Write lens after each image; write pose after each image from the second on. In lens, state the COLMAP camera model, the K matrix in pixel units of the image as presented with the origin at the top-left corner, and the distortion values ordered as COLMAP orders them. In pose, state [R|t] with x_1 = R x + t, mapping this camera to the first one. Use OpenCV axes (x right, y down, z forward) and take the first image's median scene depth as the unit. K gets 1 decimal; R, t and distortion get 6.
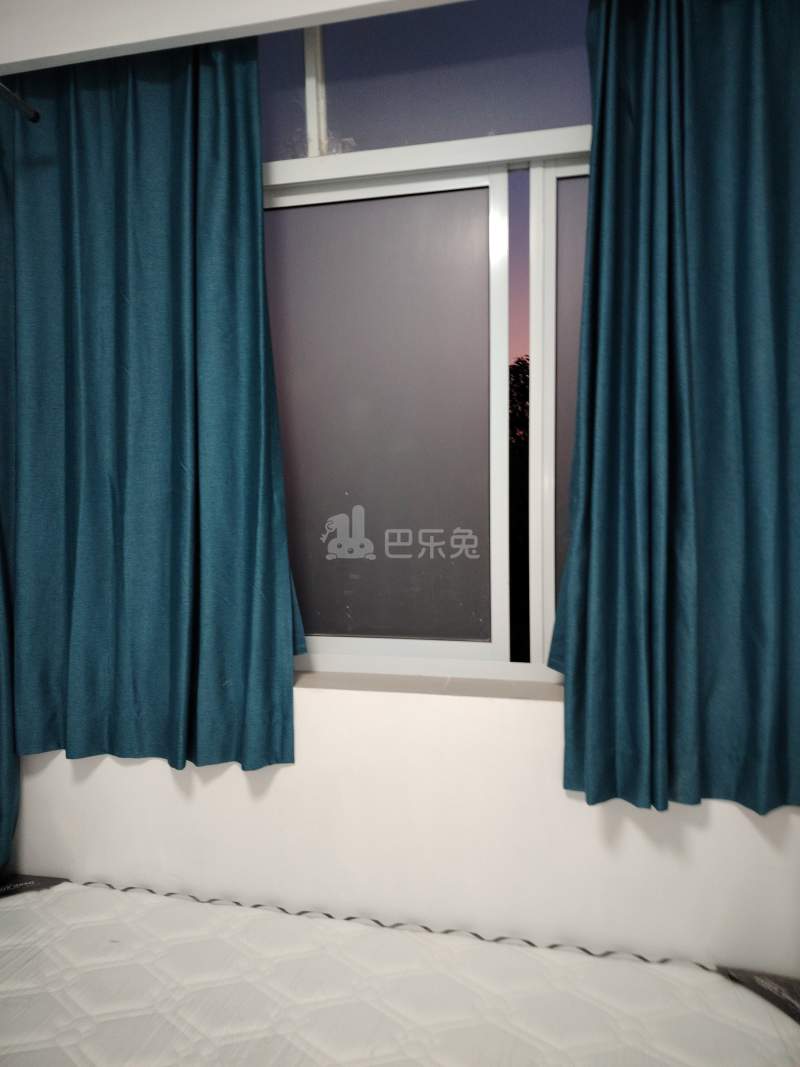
lens RADIAL K [[729.3, 0, 400.0], [0, 729.3, 533.5], [0, 0, 1]] dist [0.074537, -0.084339]
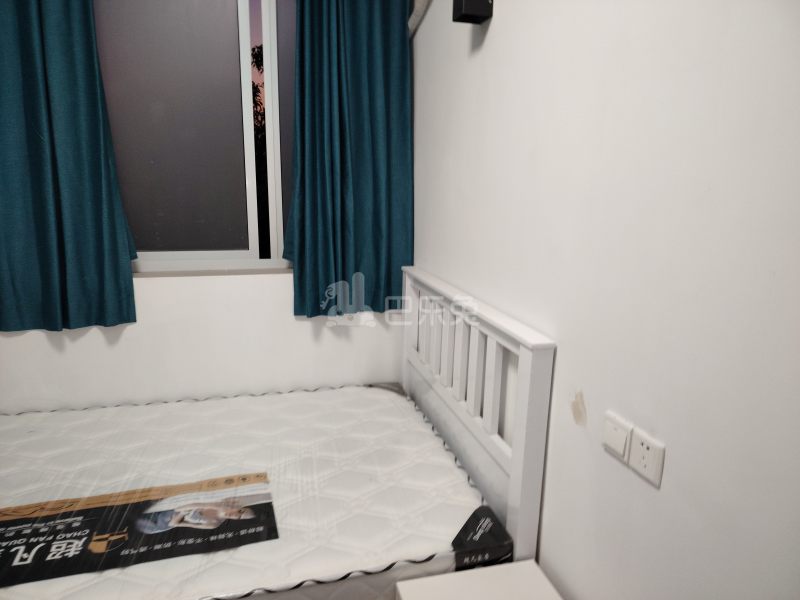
lens RADIAL K [[556.6, 0, 402.4], [0, 556.6, 297.9], [0, 0, 1]] dist [0.041579, -0.028439]
pose [[0.878847, -0.071528, 0.471712, -0.214044], [0.003066, 0.989524, 0.144333, 0.071345], [-0.477094, -0.125400, 0.869860, -0.424882]]
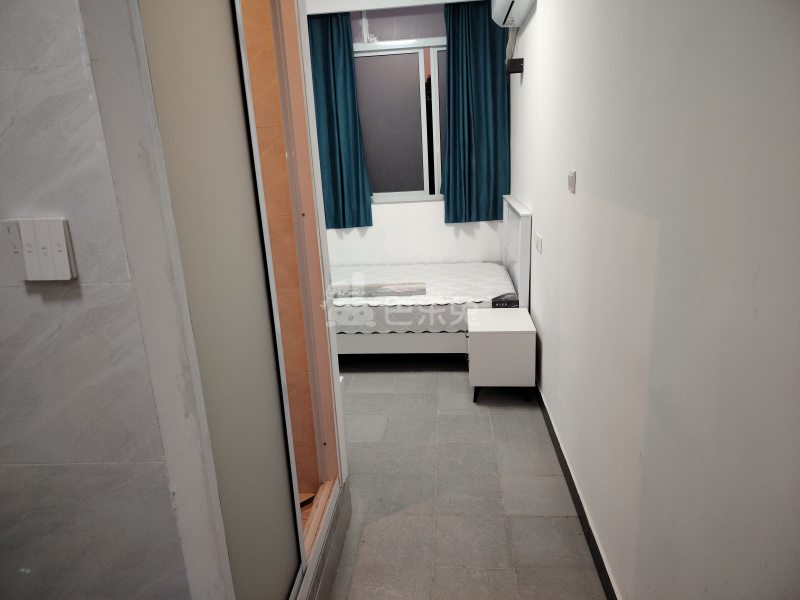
lens RADIAL K [[546.8, 0, 400.0], [0, 546.8, 300.0], [0, 0, 1]] dist [0.074537, -0.084339]
pose [[0.989385, -0.077967, 0.122631, -0.372893], [0.051690, 0.977511, 0.204450, 0.126333], [-0.135814, -0.195941, 0.971165, -1.733876]]
